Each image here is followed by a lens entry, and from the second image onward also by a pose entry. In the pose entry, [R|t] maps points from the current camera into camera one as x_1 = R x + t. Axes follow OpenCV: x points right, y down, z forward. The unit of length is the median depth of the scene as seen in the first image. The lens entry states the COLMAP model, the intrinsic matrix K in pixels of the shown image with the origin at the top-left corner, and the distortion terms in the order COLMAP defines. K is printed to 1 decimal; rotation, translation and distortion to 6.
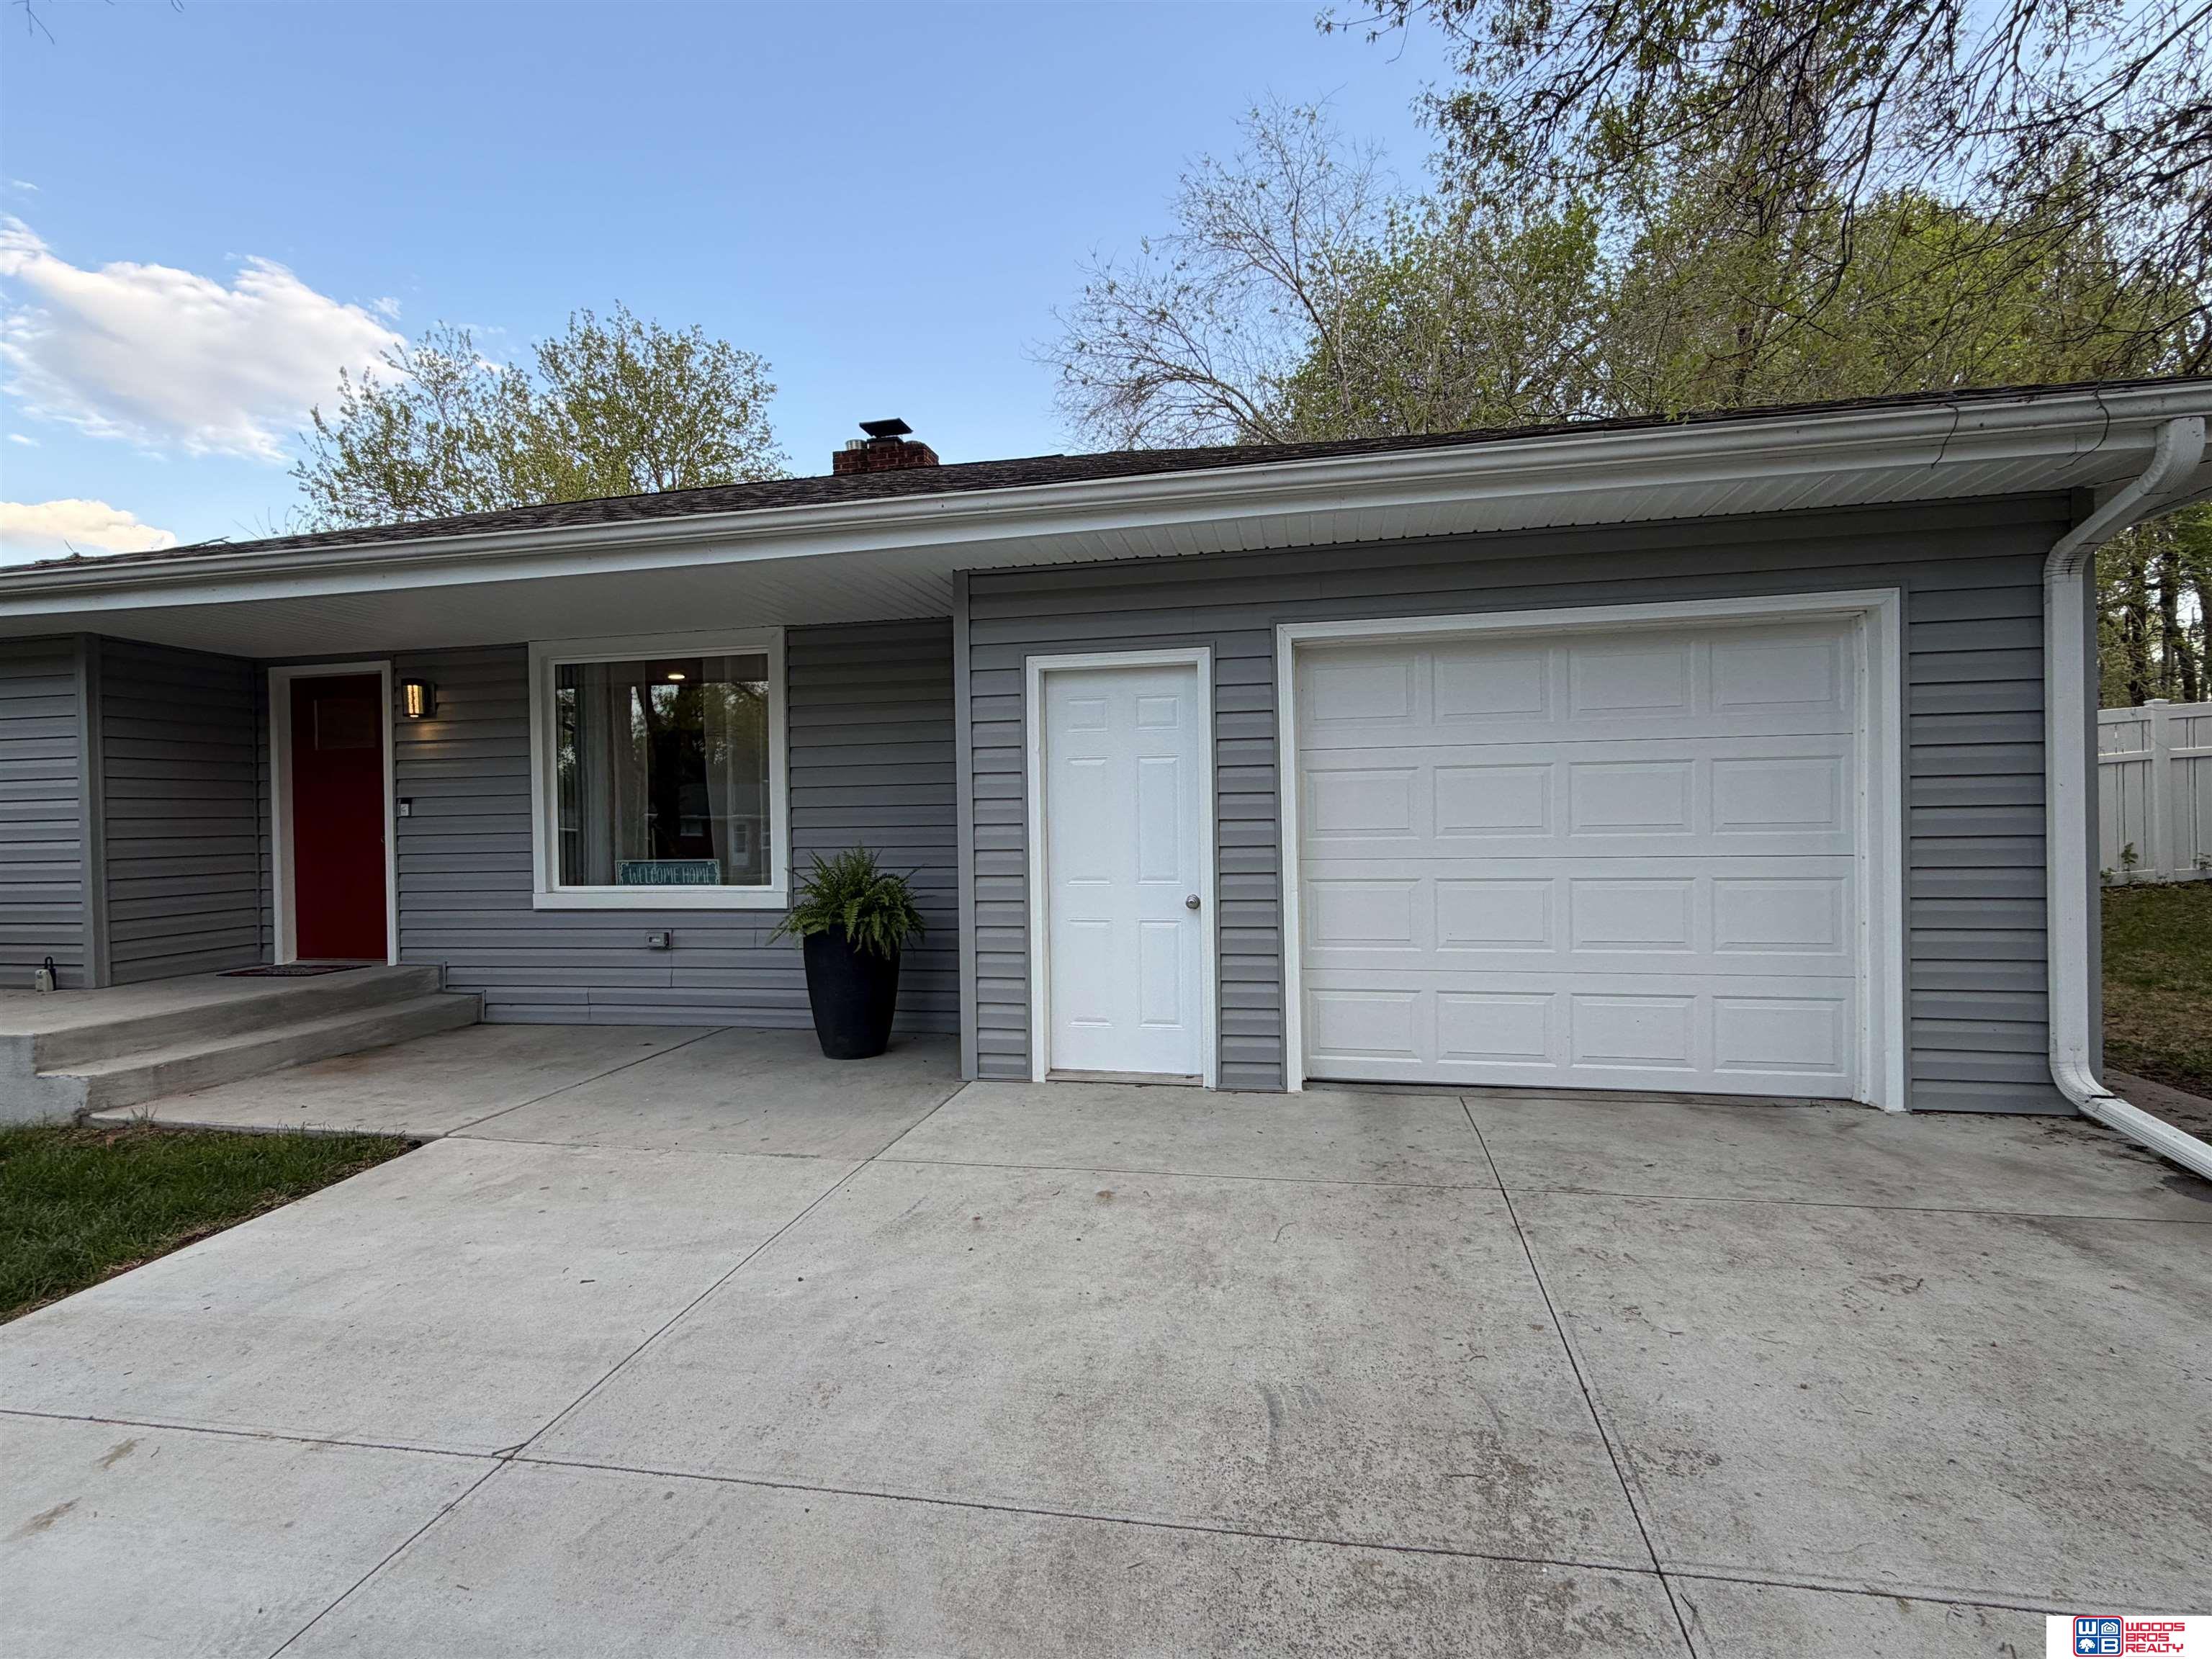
lens RADIAL K [[1040.2, 0, 1104.5], [0, 1040.2, 834.7], [0, 0, 1]] dist [-0.001413, 0.000971]
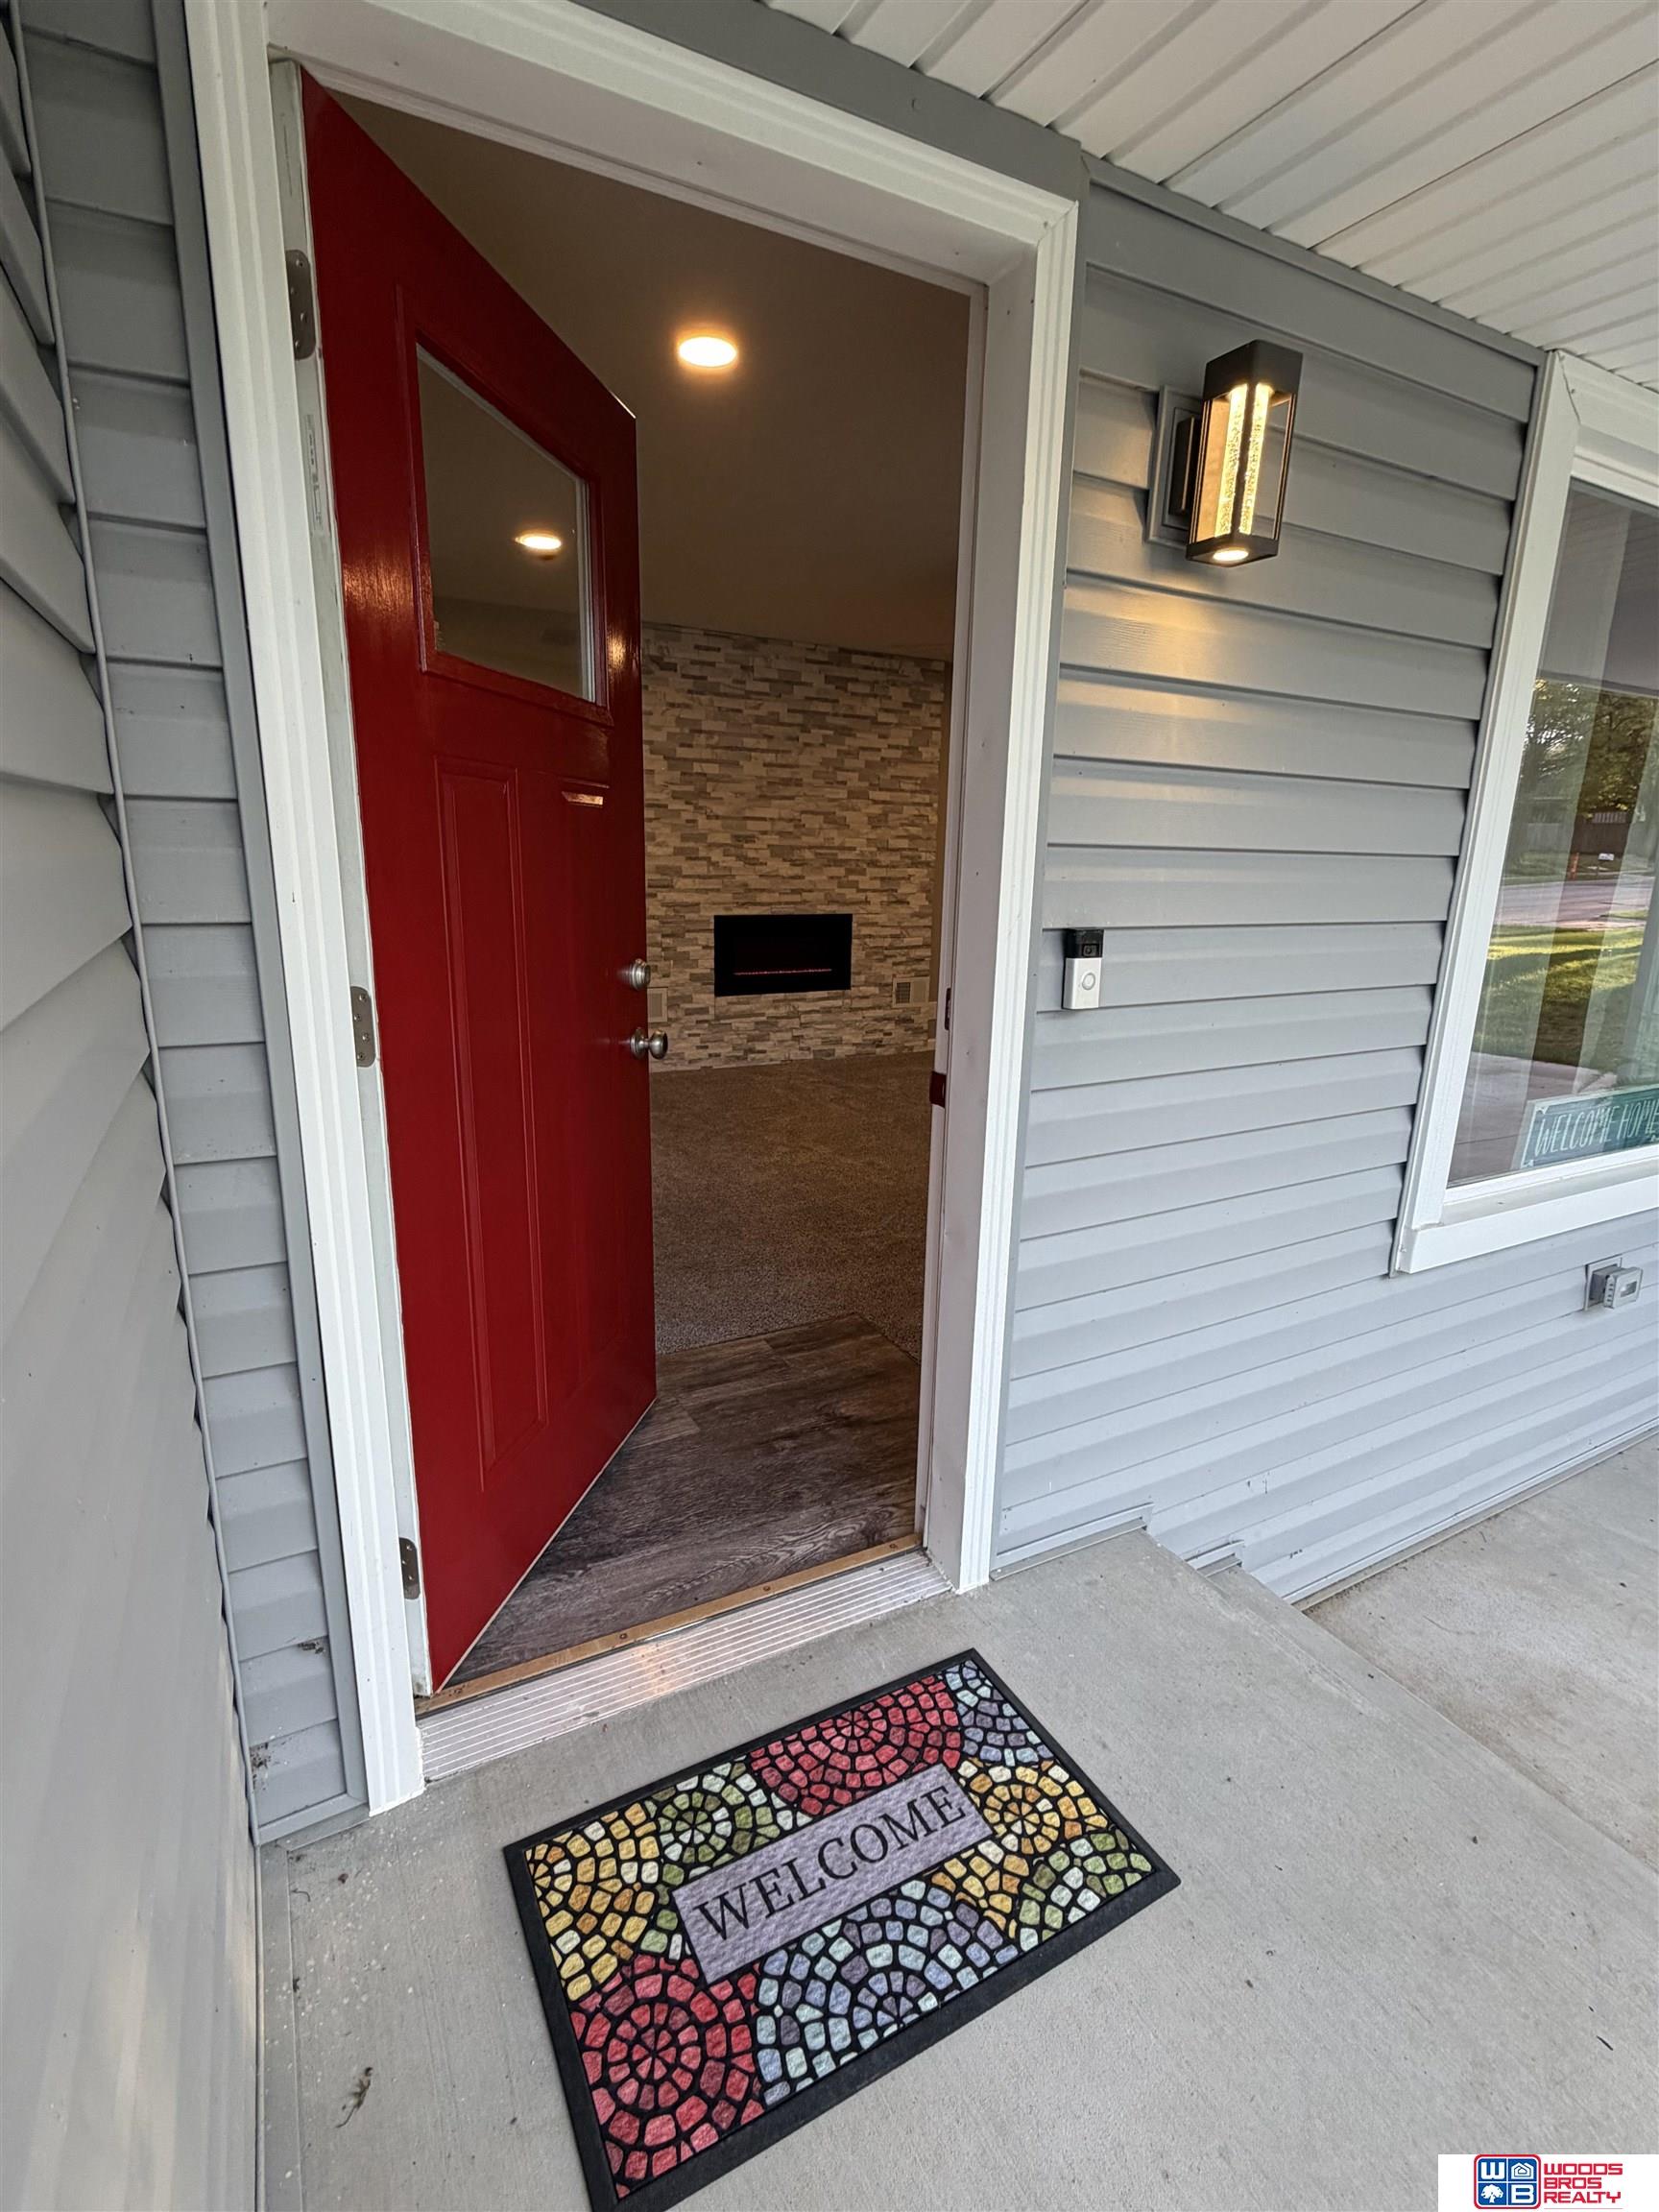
lens RADIAL K [[1040.2, 0, 807.9], [0, 1040.2, 1075.4], [0, 0, 1]] dist [-0.001413, 0.000971]
pose [[0.767615, -0.102811, 0.632611, -0.914175], [-0.028045, 0.980716, 0.193414, -0.048987], [-0.640297, -0.166209, 0.749929, 0.910817]]
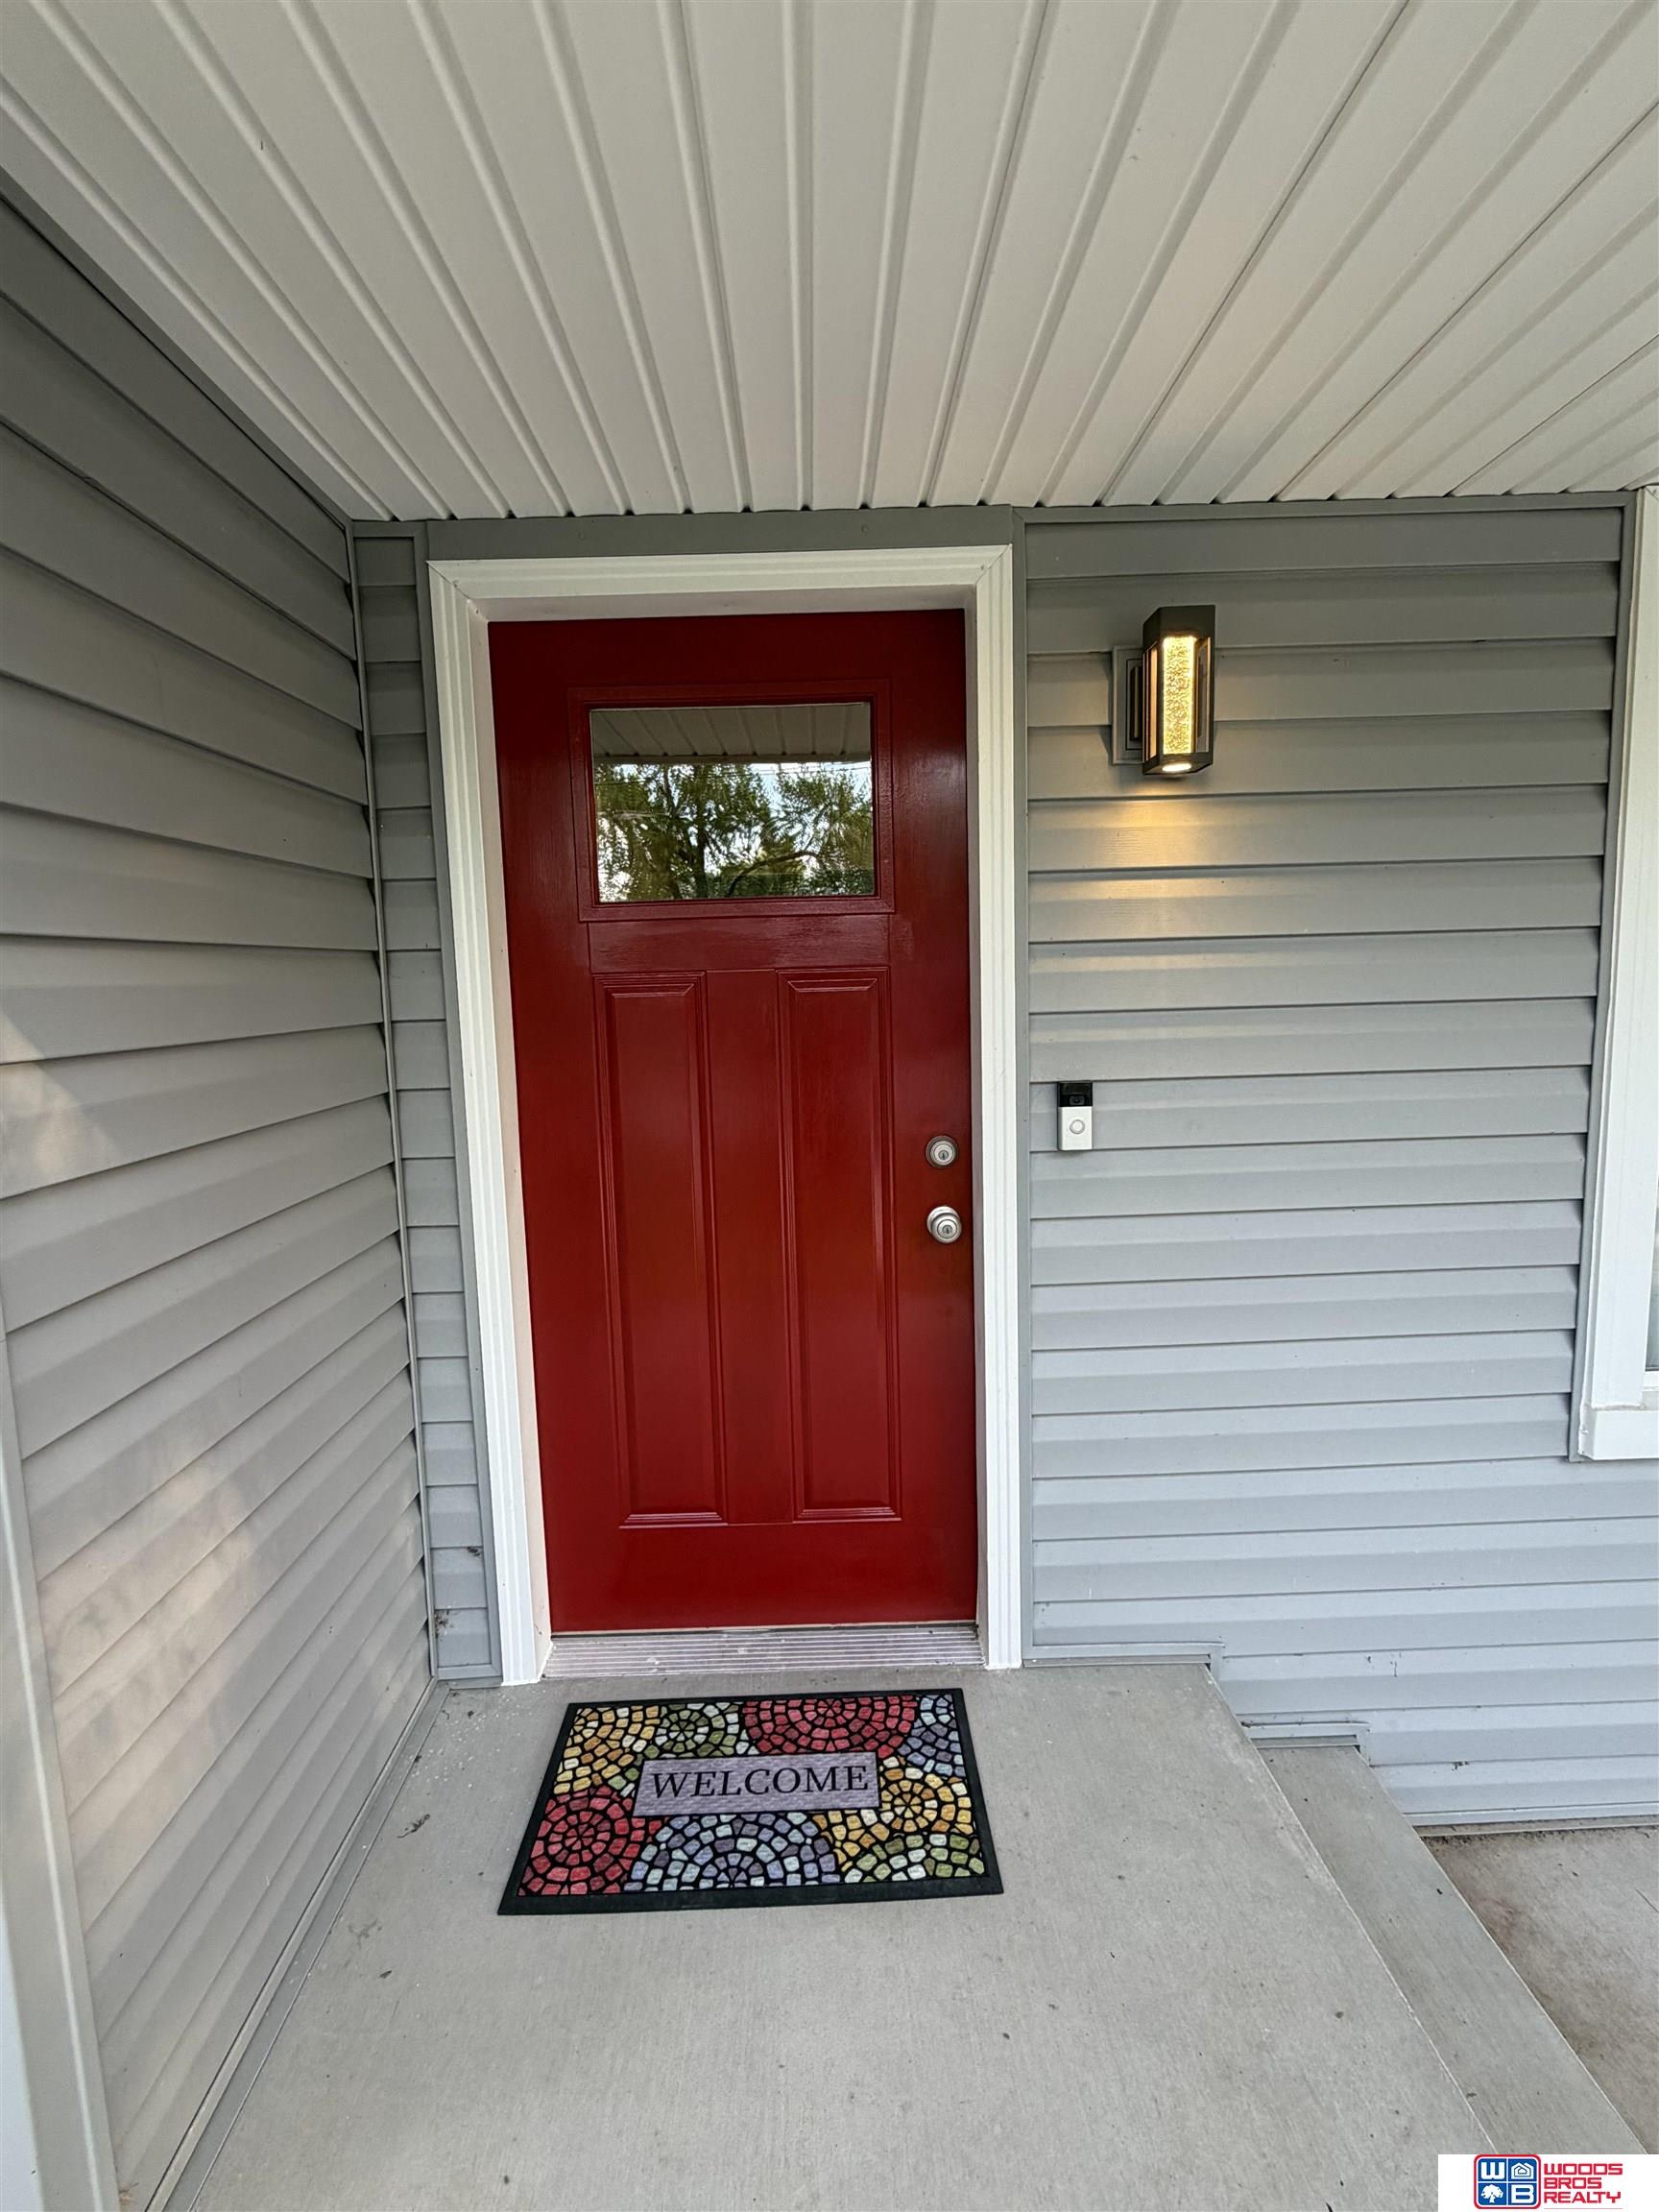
lens RADIAL K [[1040.2, 0, 839.1], [0, 1040.2, 1099.2], [0, 0, 1]] dist [-0.001413, 0.000971]
pose [[0.977453, -0.034108, 0.208380, -0.832180], [0.013015, 0.994723, 0.101771, -0.062635], [-0.210752, -0.096764, 0.972739, 0.791398]]
